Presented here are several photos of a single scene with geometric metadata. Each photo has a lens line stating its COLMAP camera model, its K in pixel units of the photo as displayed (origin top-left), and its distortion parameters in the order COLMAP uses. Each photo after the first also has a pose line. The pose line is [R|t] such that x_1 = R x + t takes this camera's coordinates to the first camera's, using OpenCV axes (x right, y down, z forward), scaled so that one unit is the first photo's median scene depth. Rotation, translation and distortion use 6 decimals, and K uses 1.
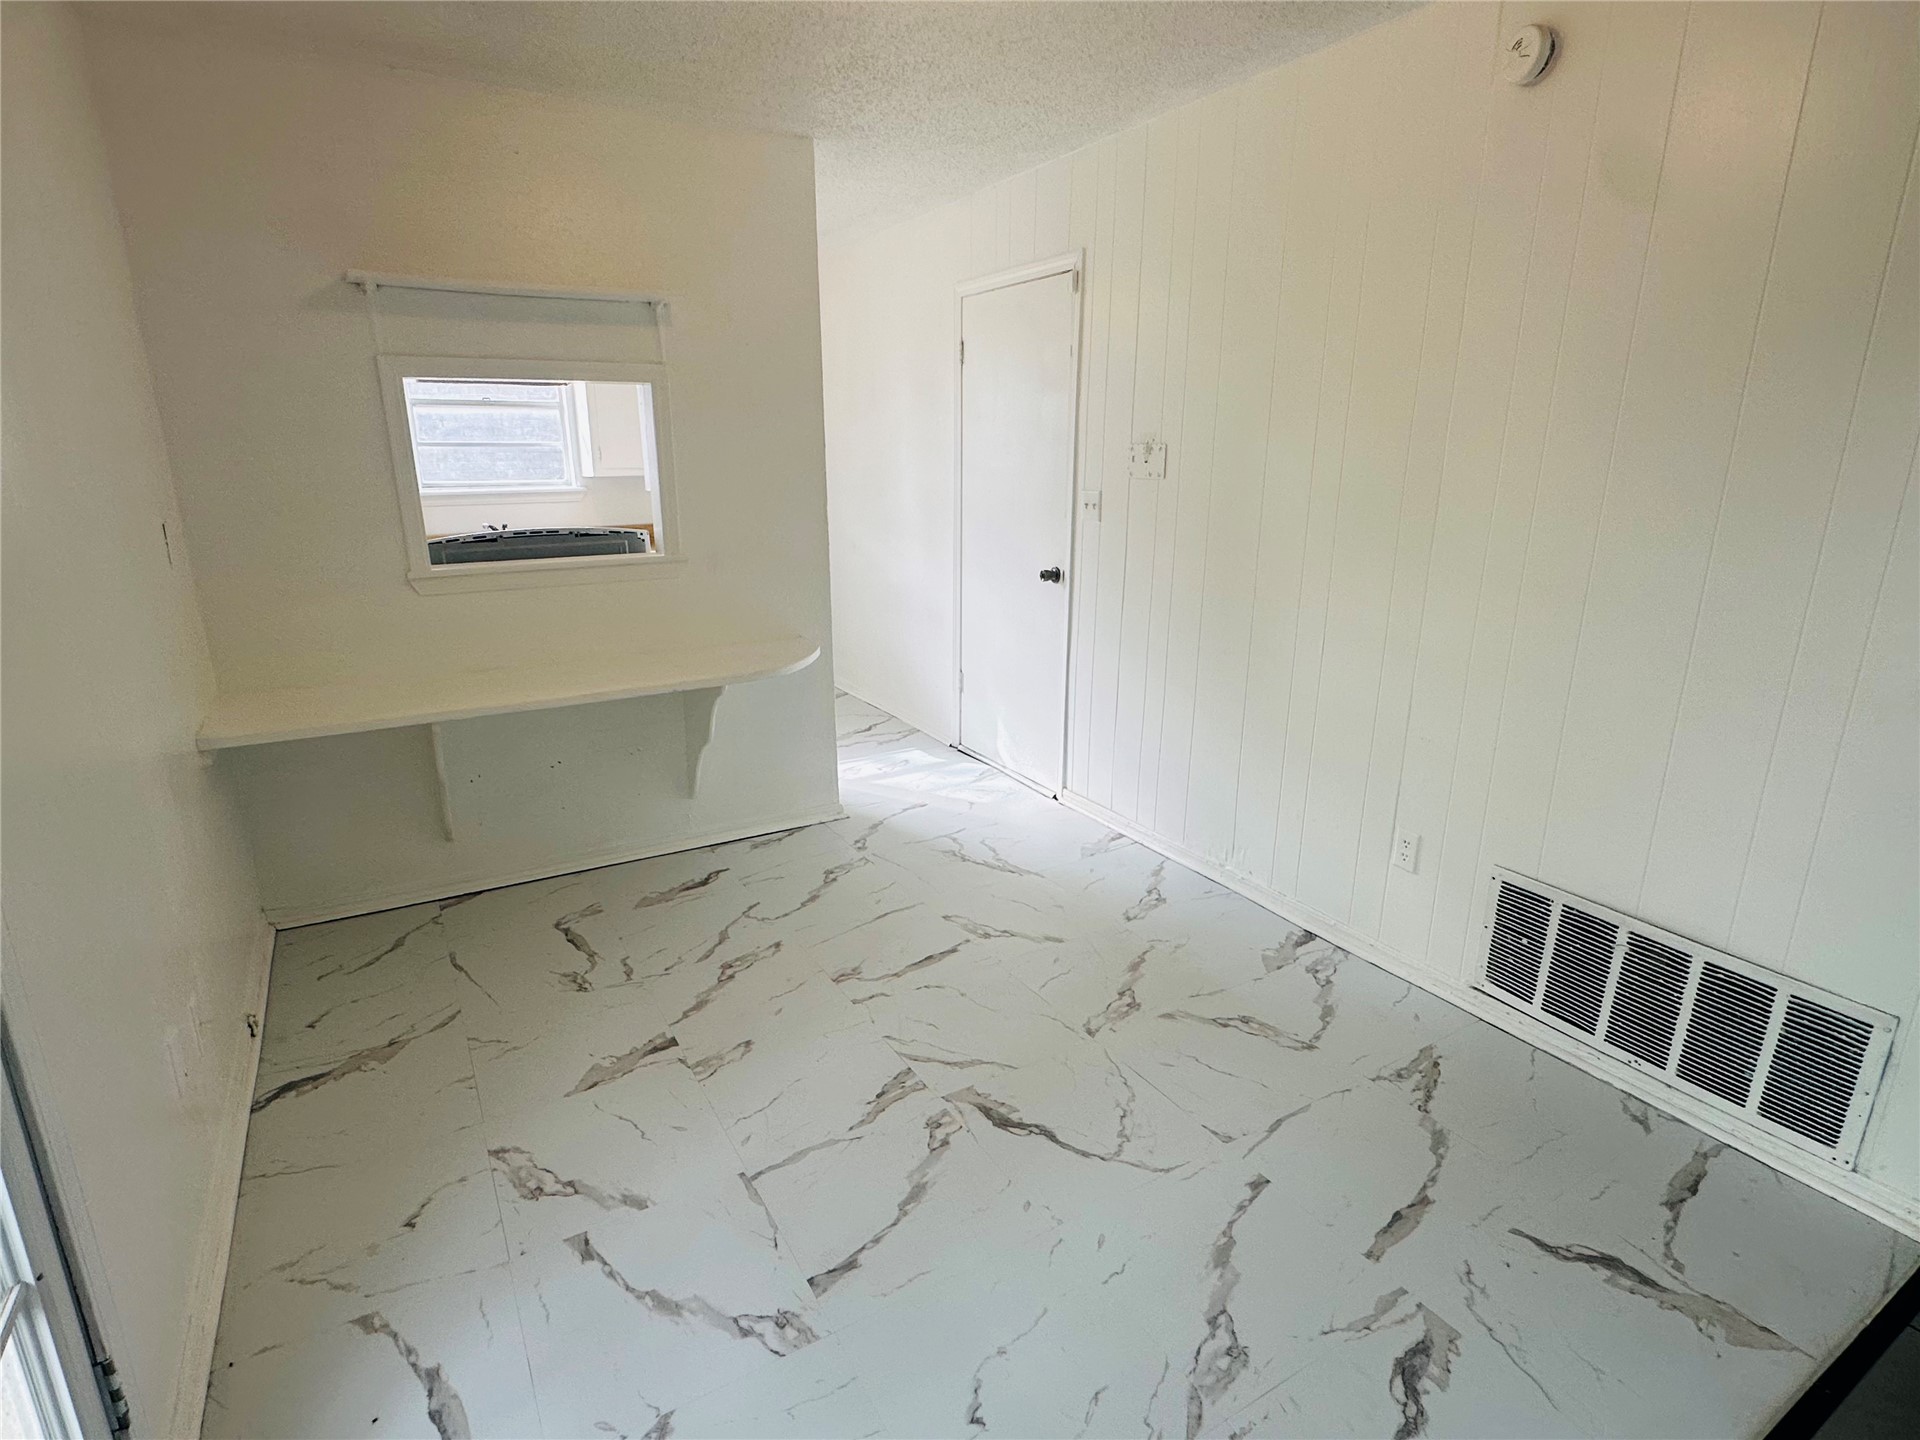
lens RADIAL K [[993.1, 0, 960.0], [0, 993.1, 720.0], [0, 0, 1]] dist [0.000782, -0.000018]
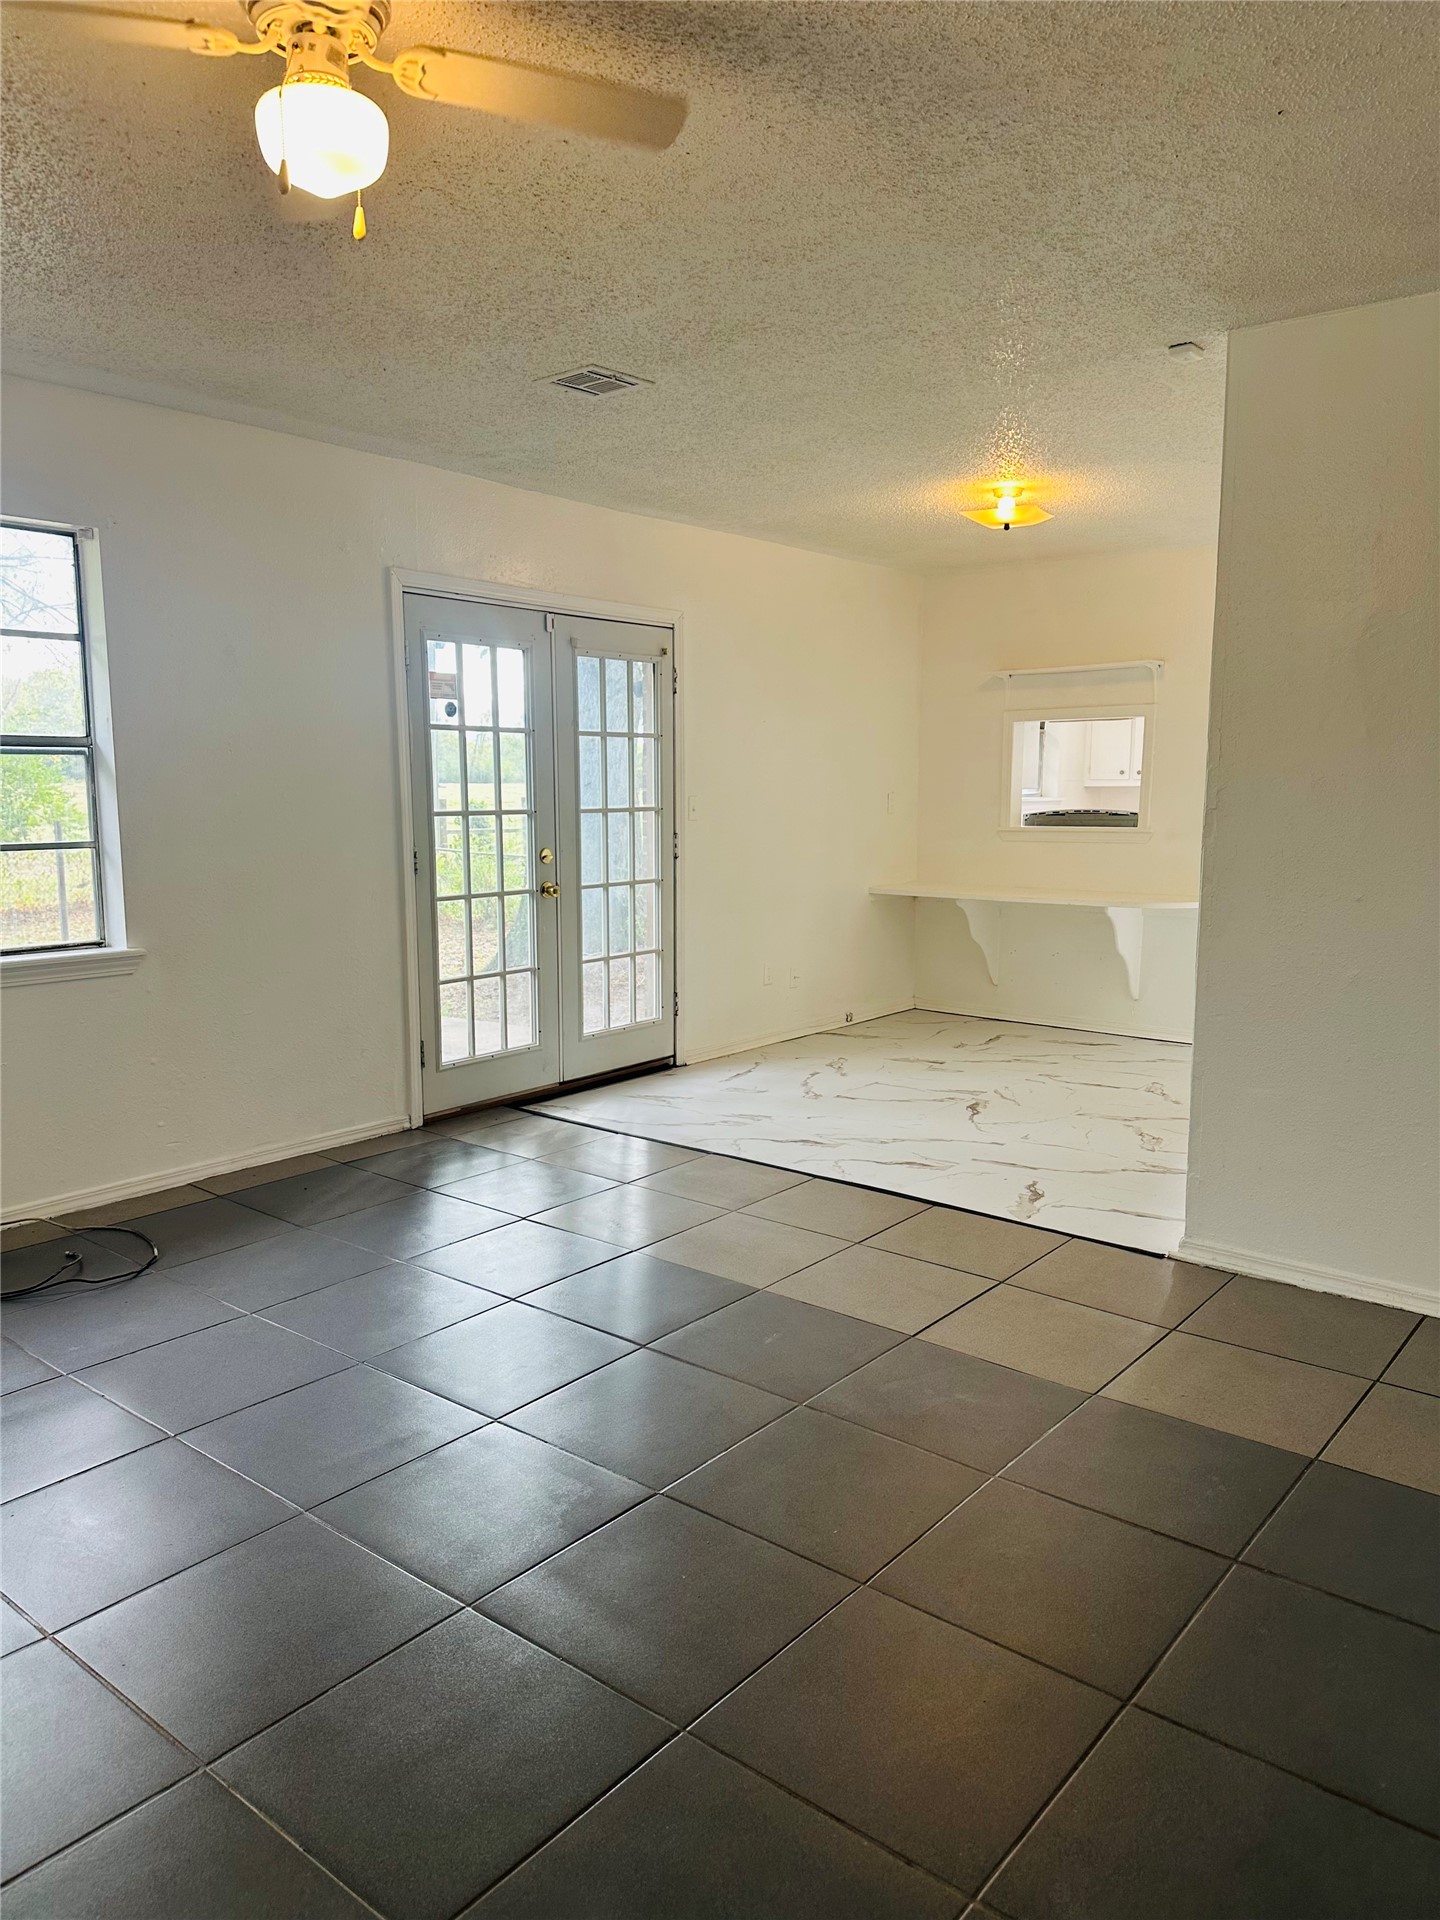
lens RADIAL K [[1311.6, 0, 726.5], [0, 1311.6, 966.1], [0, 0, 1]] dist [0.161861, -0.236996]
pose [[0.338368, 0.132705, -0.931609, 1.898704], [-0.250627, 0.966956, 0.046711, 0.131077], [0.907024, 0.217681, 0.360447, -0.321757]]
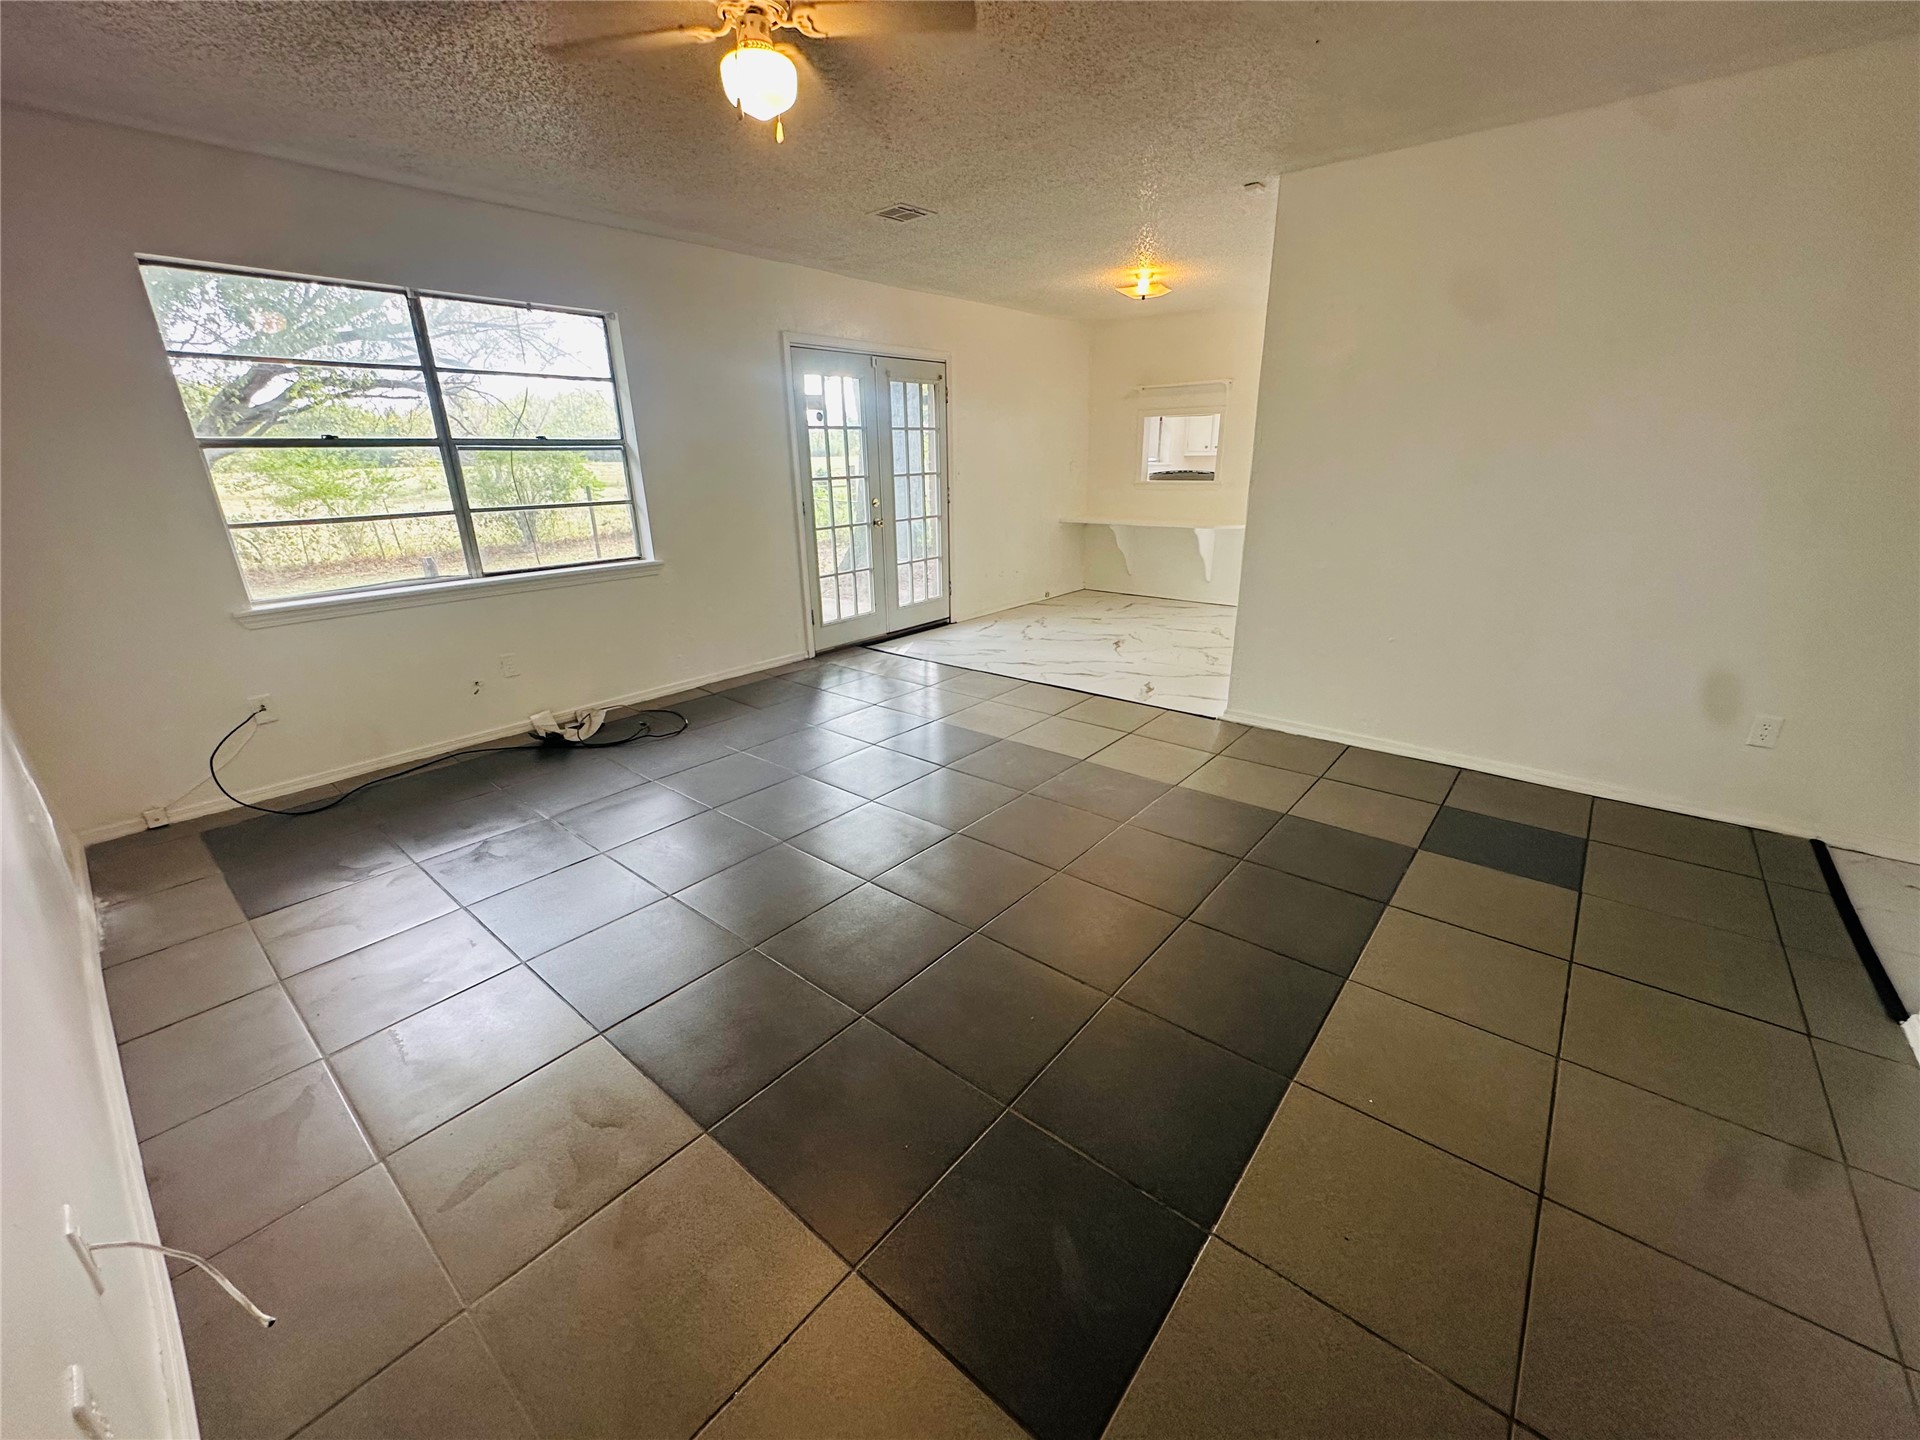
lens RADIAL K [[770.5, 0, 957.3], [0, 770.5, 717.7], [0, 0, 1]] dist [-0.000991, 0.000347]
pose [[0.328901, 0.305735, -0.893504, 1.992964], [-0.236803, 0.942616, 0.235372, 0.136574], [0.914193, 0.134170, 0.382426, -0.393464]]
